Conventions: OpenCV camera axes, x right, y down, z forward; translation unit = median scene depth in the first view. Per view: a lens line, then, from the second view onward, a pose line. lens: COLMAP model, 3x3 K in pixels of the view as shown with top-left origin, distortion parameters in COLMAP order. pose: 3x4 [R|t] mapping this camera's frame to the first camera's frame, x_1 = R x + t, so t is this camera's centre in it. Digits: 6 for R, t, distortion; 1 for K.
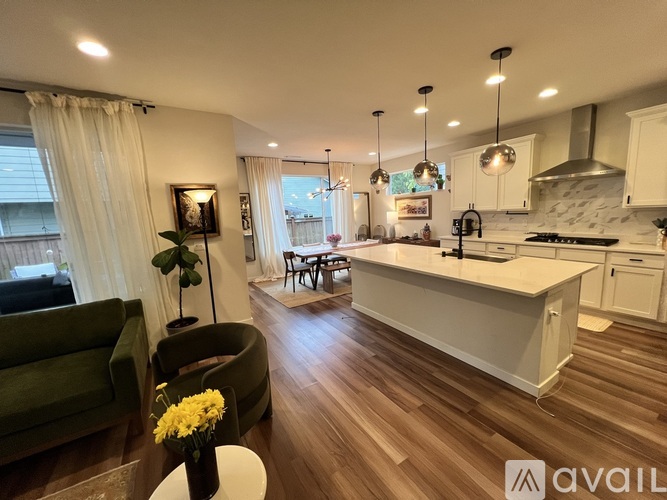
lens RADIAL K [[267.2, 0, 333.6], [0, 267.2, 250.9], [0, 0, 1]] dist [-0.008101, -0.000293]
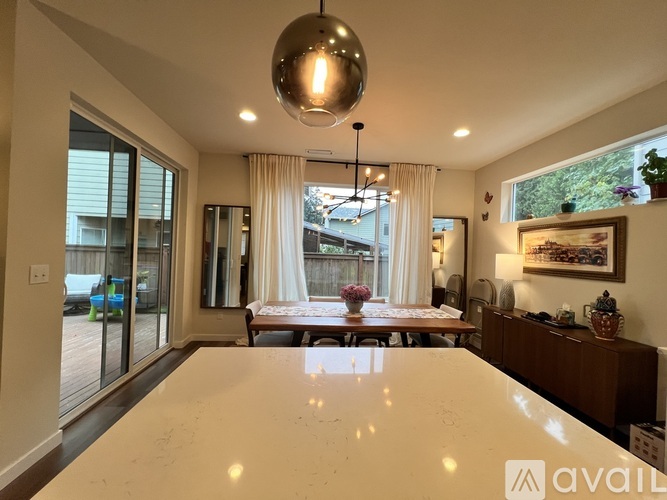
lens RADIAL K [[270.2, 0, 332.5], [0, 270.2, 249.2], [0, 0, 1]] dist [0.001438, -0.000065]
pose [[0.891626, 0.078187, -0.445972, 0.202905], [-0.144187, 0.982730, -0.115981, -0.072757], [0.429202, 0.167714, 0.887501, 0.578596]]
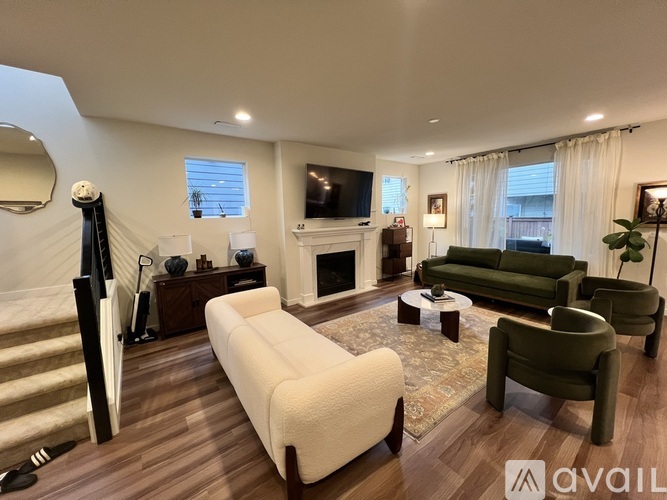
lens RADIAL K [[267.2, 0, 335.3], [0, 267.2, 249.8], [0, 0, 1]] dist [-0.008101, -0.000293]
pose [[0.087031, 0.176339, -0.980475, 0.598176], [-0.130739, 0.977718, 0.164238, 0.048065], [0.987589, 0.113892, 0.108146, -0.581423]]
